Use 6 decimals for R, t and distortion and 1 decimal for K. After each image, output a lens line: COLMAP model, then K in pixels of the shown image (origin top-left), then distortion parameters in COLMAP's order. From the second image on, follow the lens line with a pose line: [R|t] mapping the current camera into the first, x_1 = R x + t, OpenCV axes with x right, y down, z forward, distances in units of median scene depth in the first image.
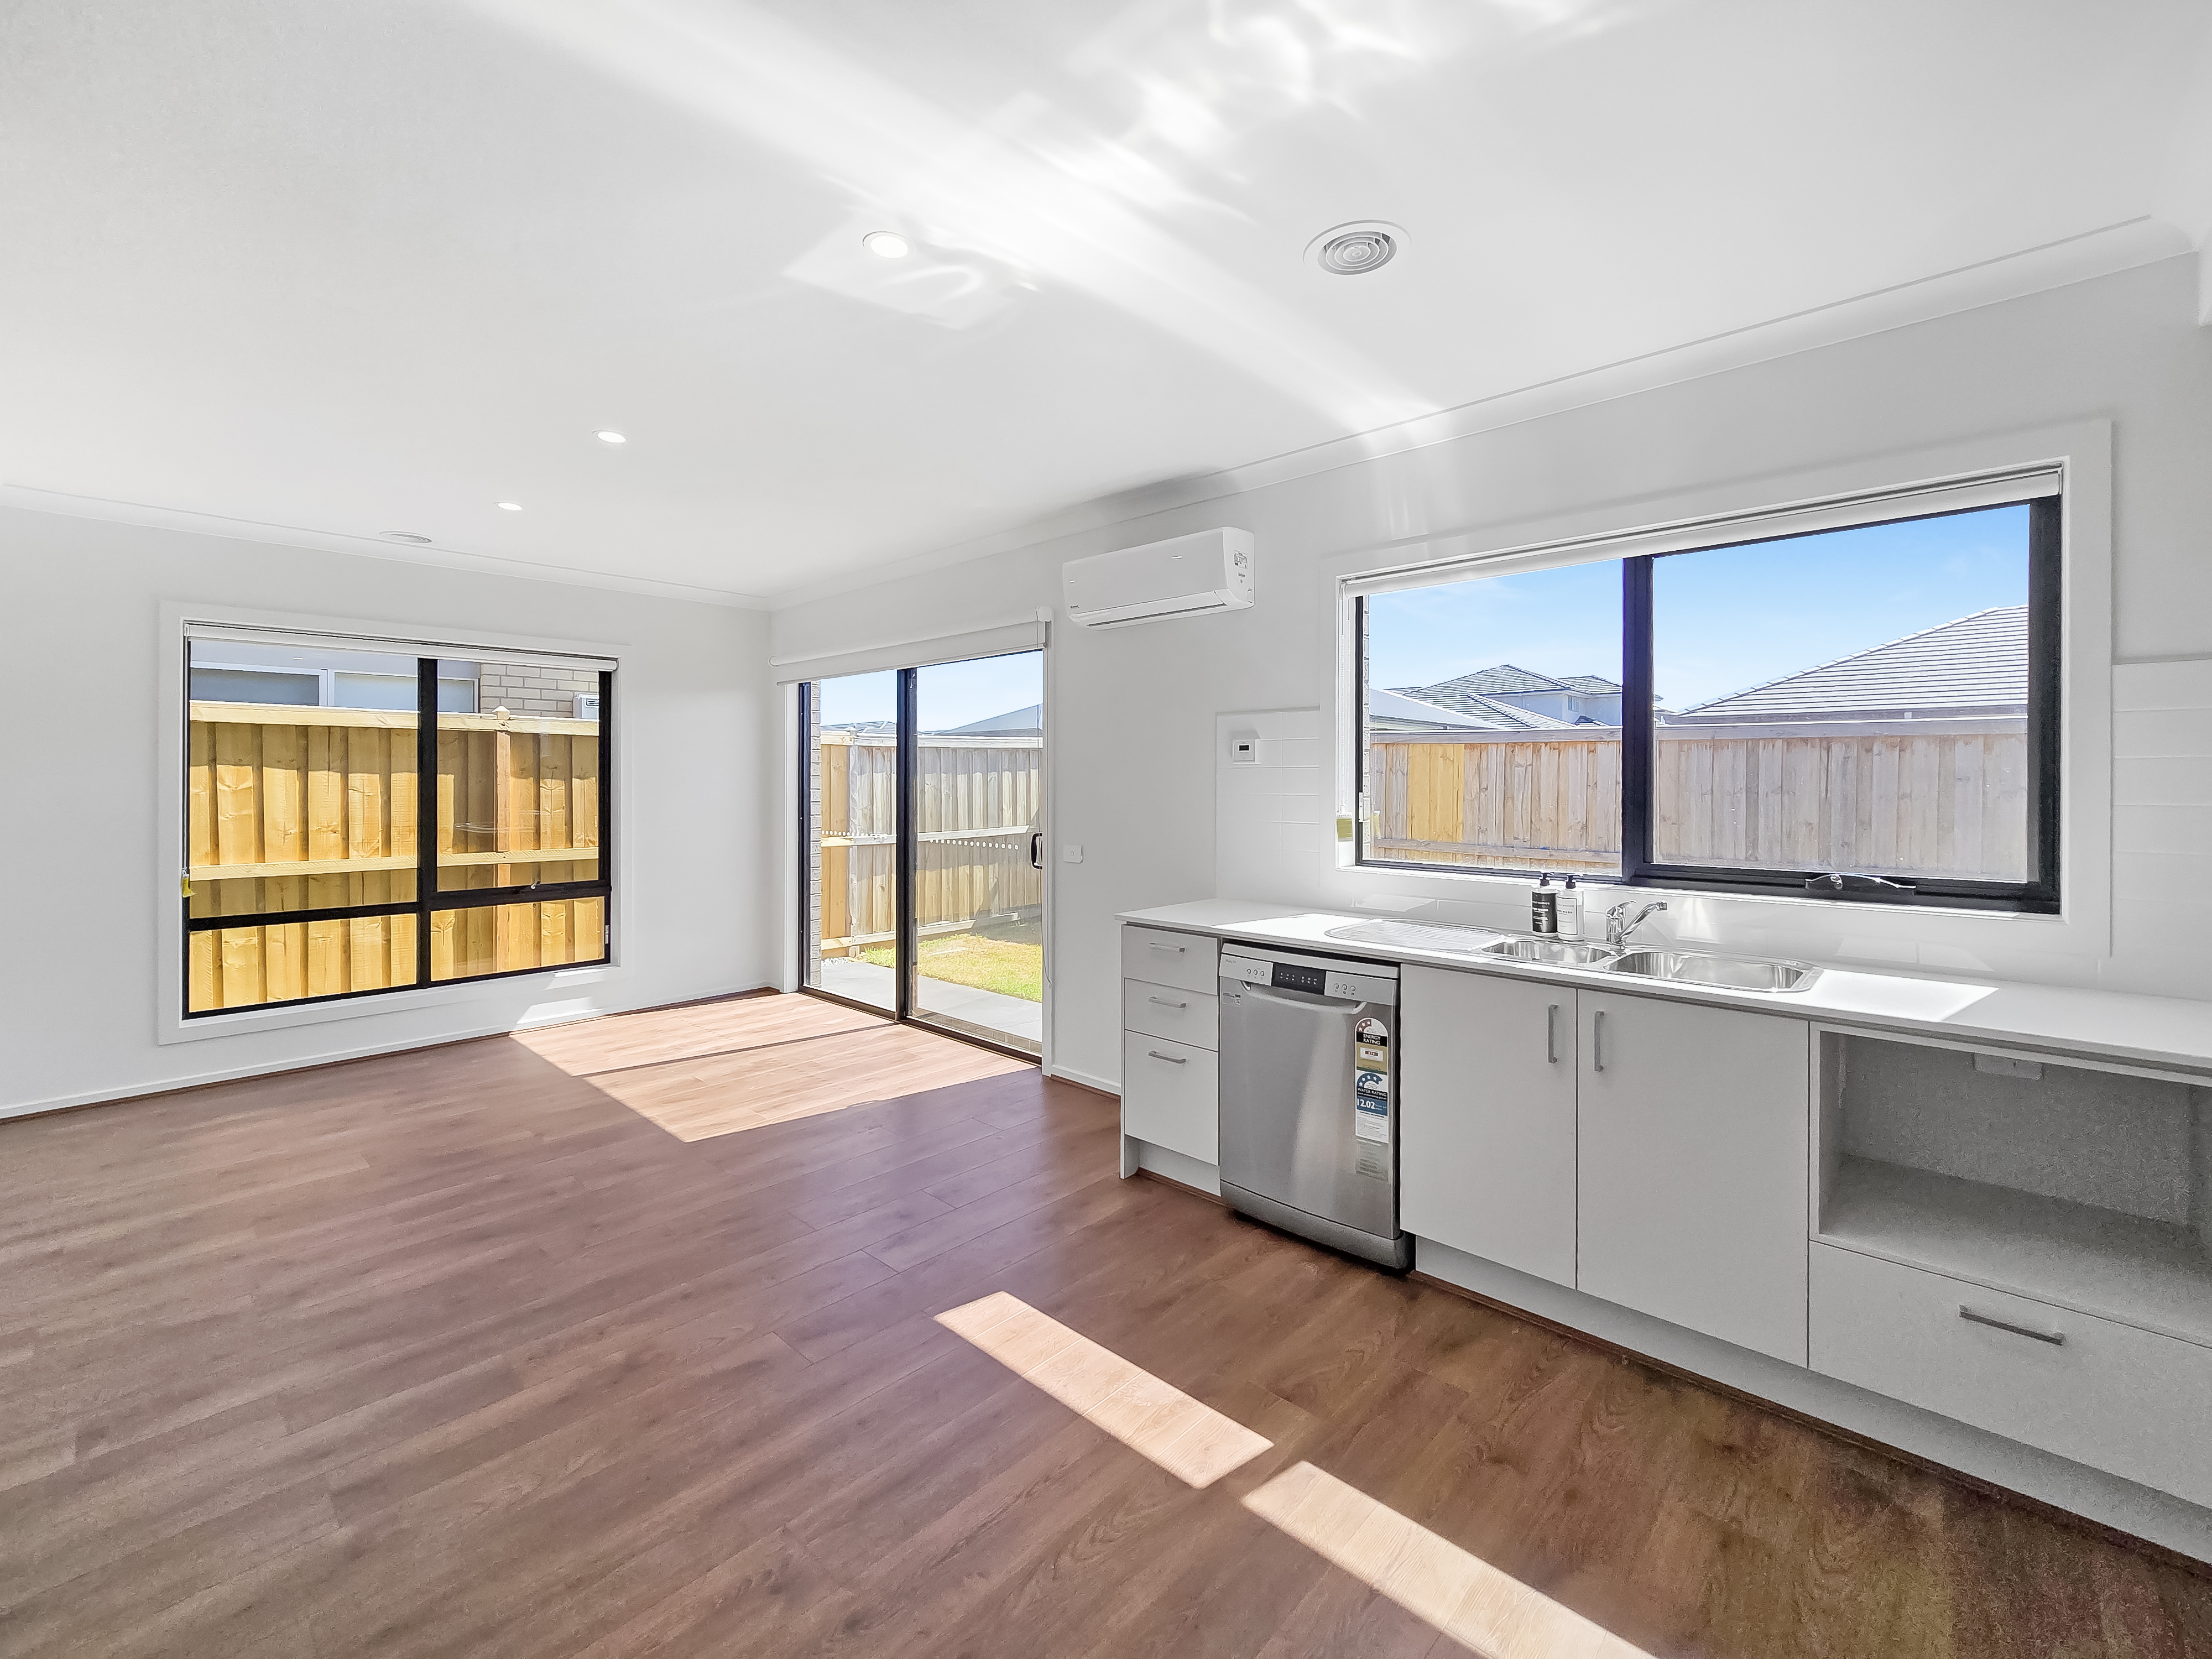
lens RADIAL K [[922.3, 0, 1107.5], [0, 922.3, 777.9], [0, 0, 1]] dist [-0.009470, -0.000338]
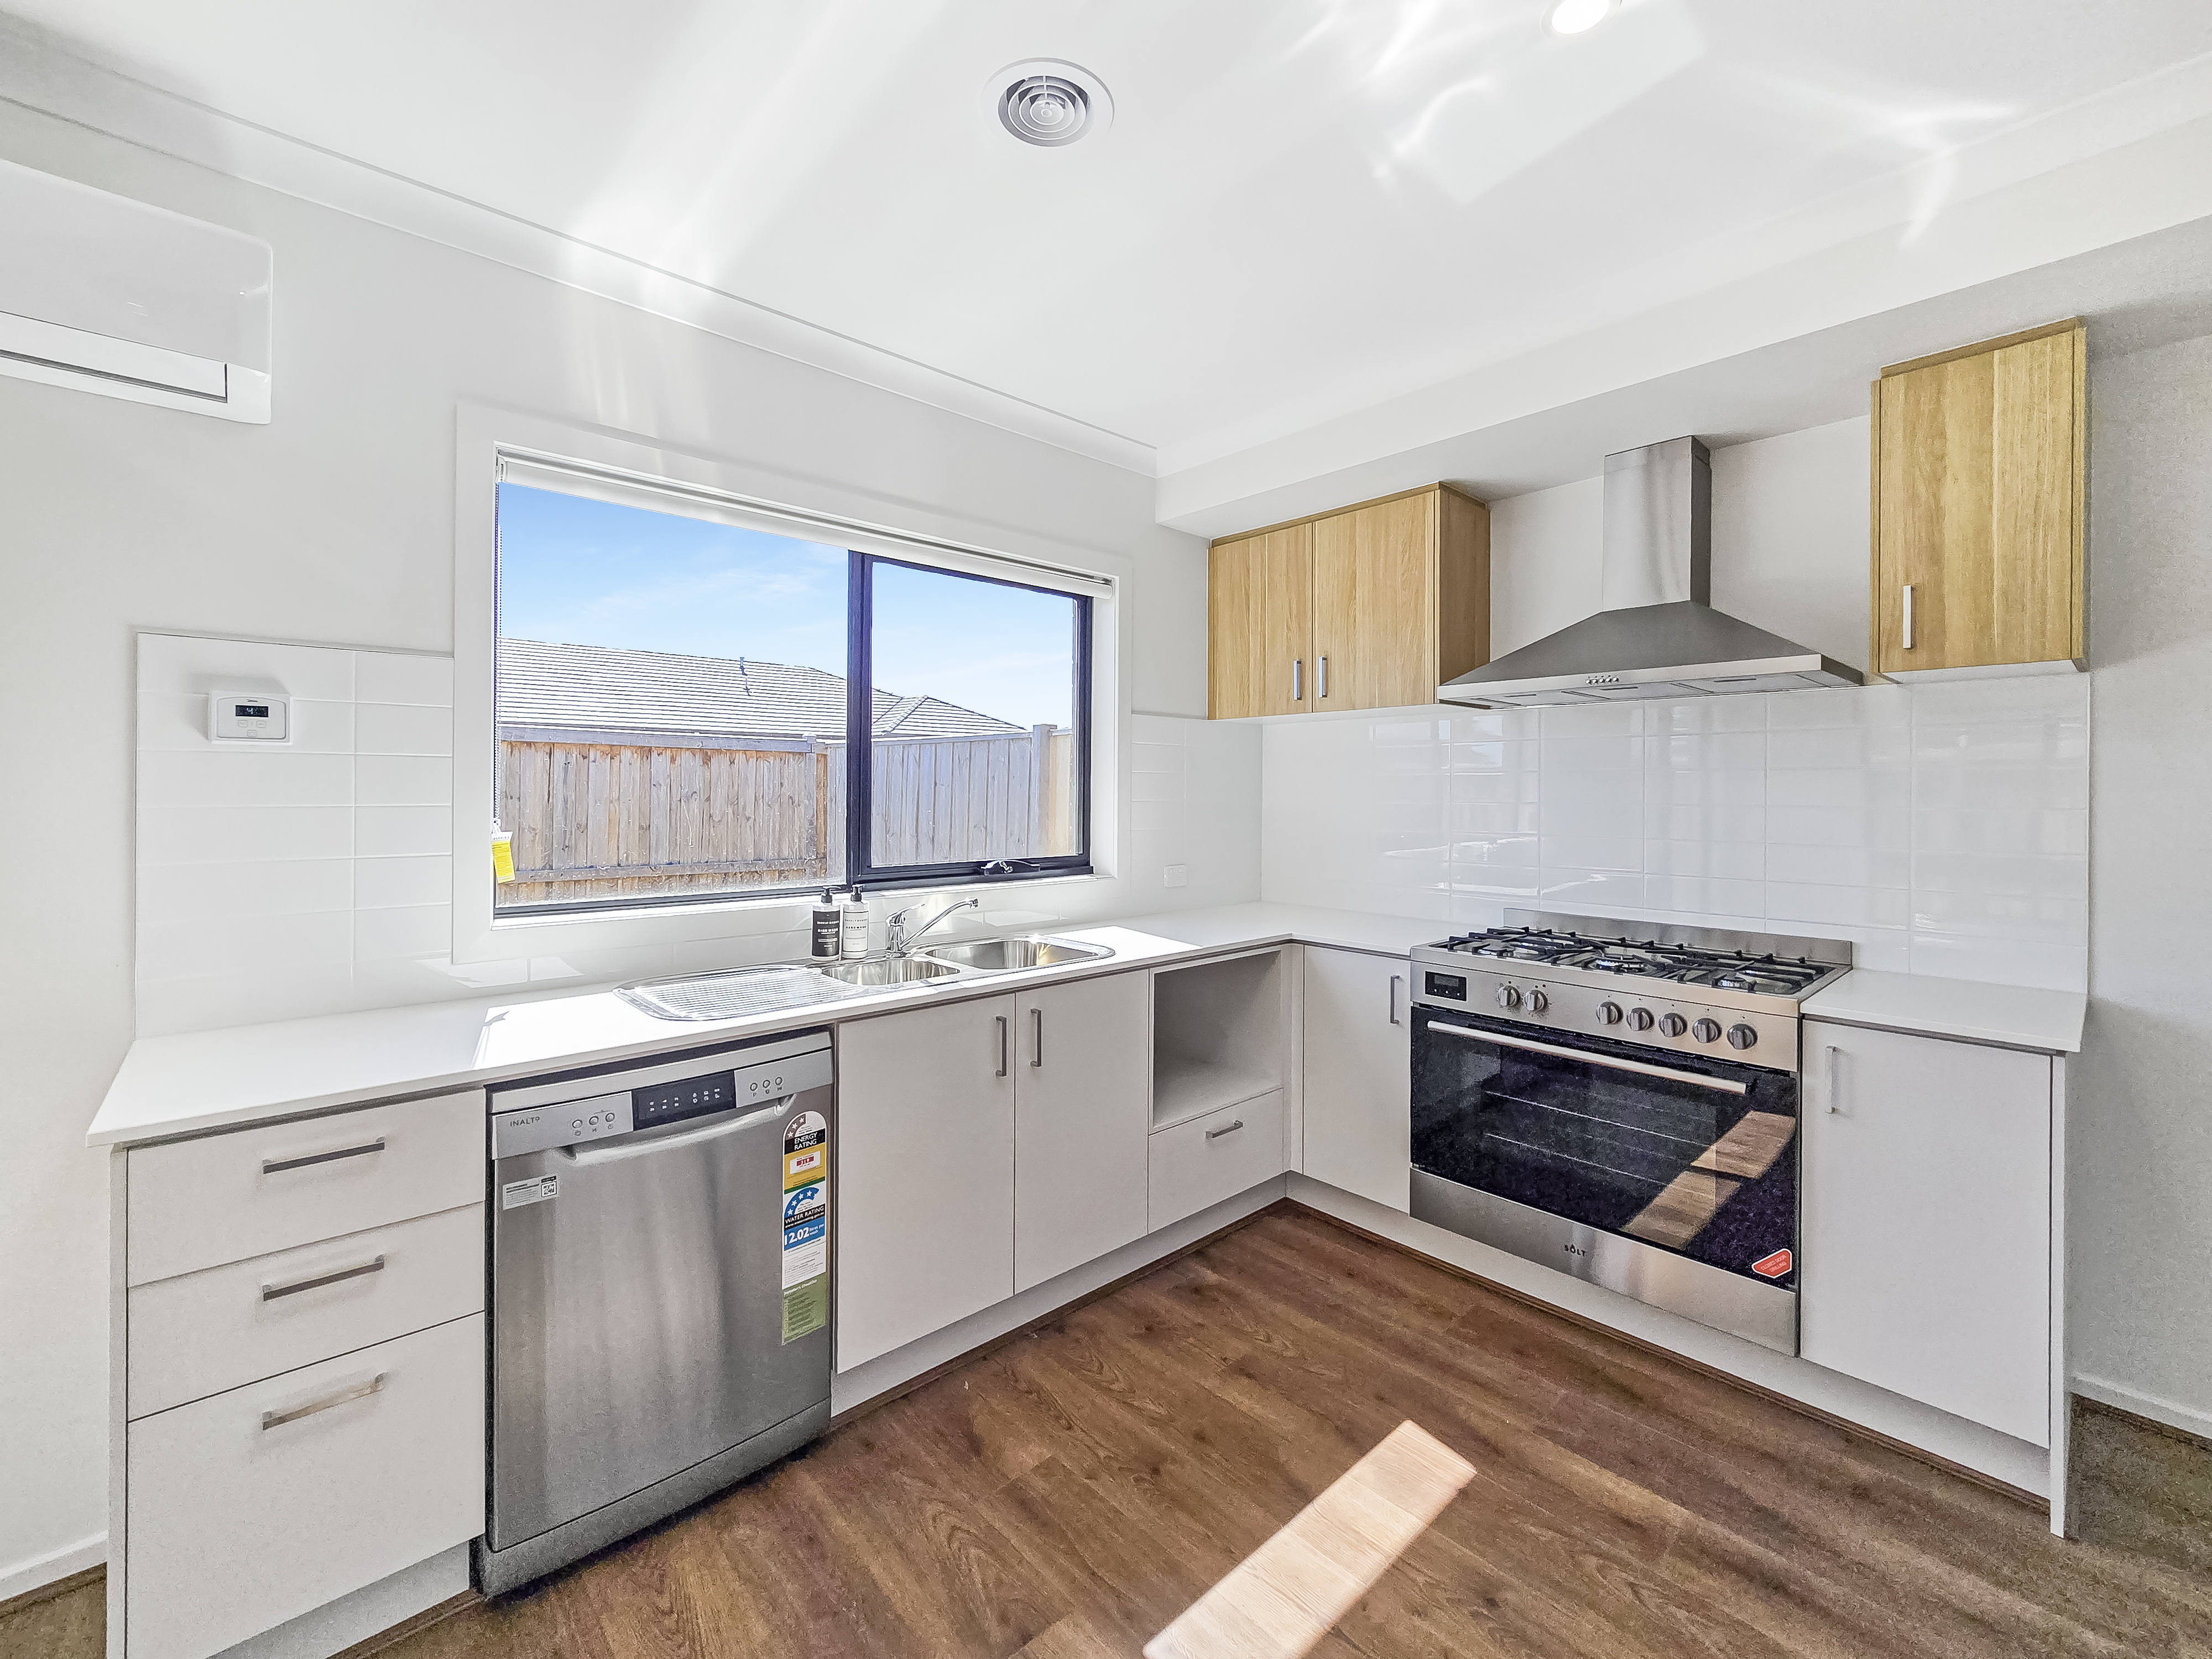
lens RADIAL K [[918.3, 0, 1111.0], [0, 918.3, 801.2], [0, 0, 1]] dist [-0.008800, 0.000506]
pose [[0.088388, -0.012655, 0.996006, -0.400985], [-0.006740, 0.999889, 0.013303, 0.007424], [-0.996063, -0.007889, 0.088293, 0.703150]]
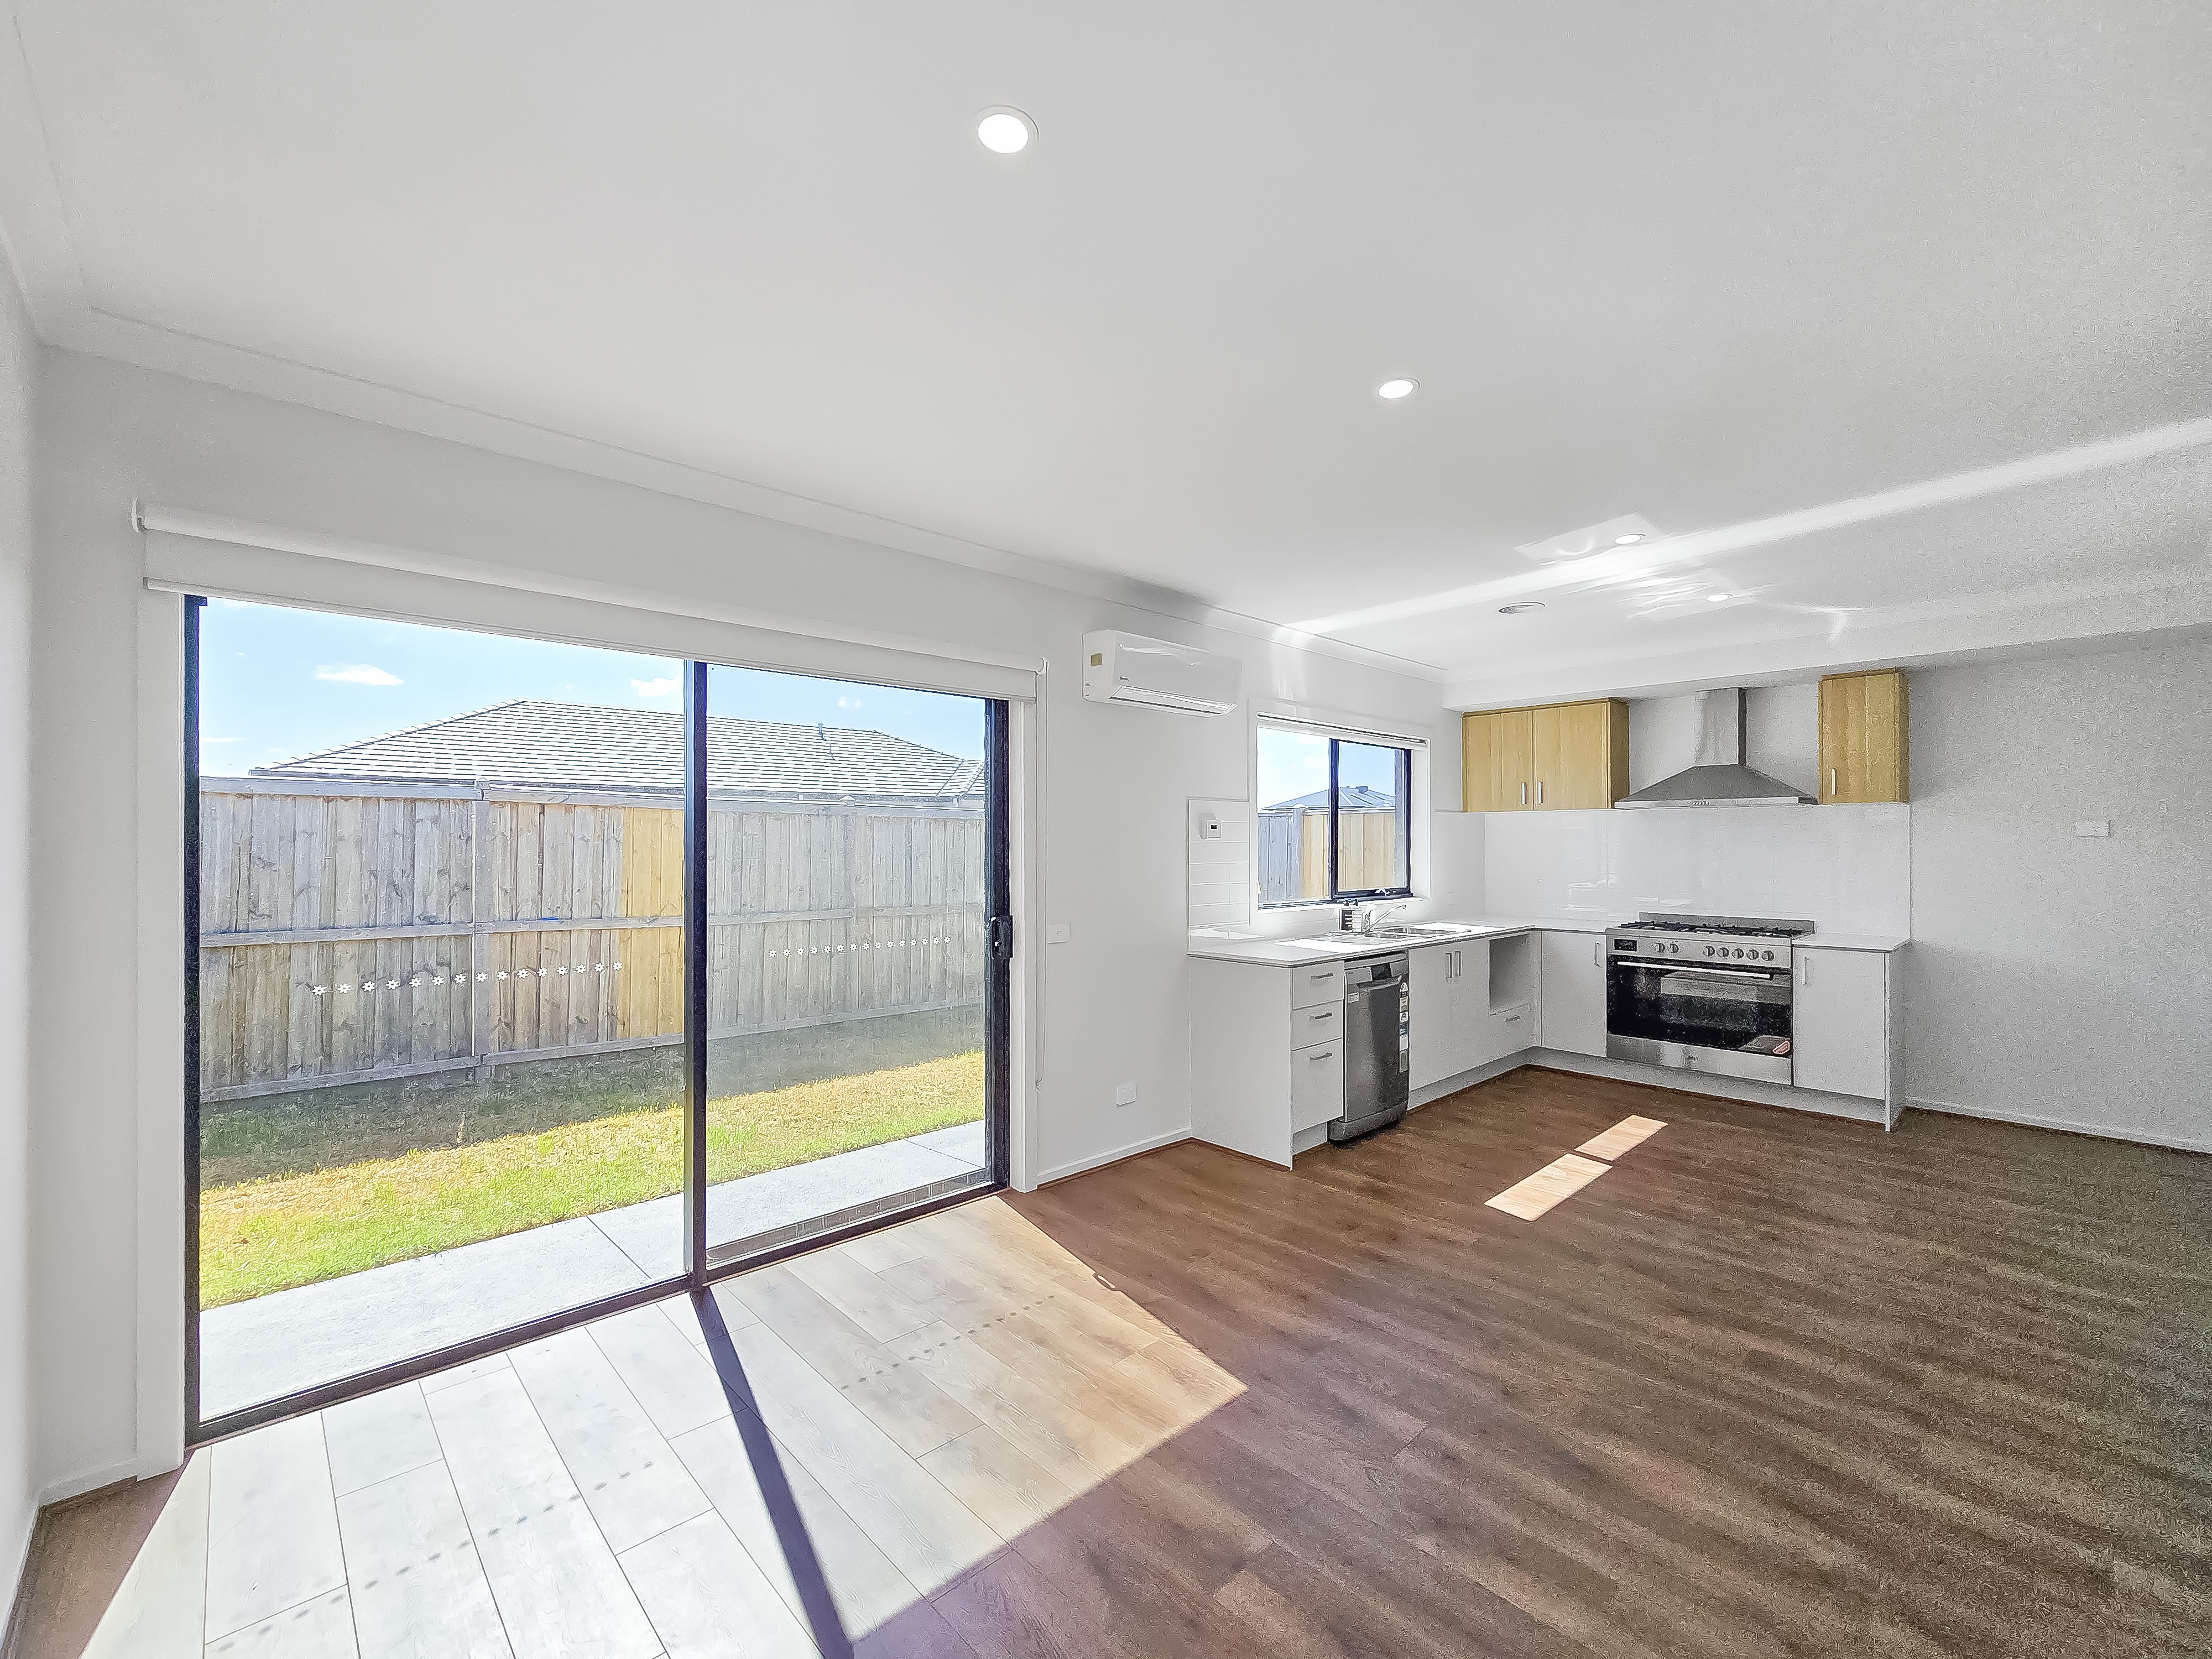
lens RADIAL K [[932.5, 0, 1099.3], [0, 932.5, 840.6], [0, 0, 1]] dist [-0.010013, 0.000570]
pose [[0.081563, -0.001046, 0.996668, -1.603872], [-0.002422, 0.999996, 0.001248, -0.021110], [-0.996665, -0.002516, 0.081560, 1.456400]]
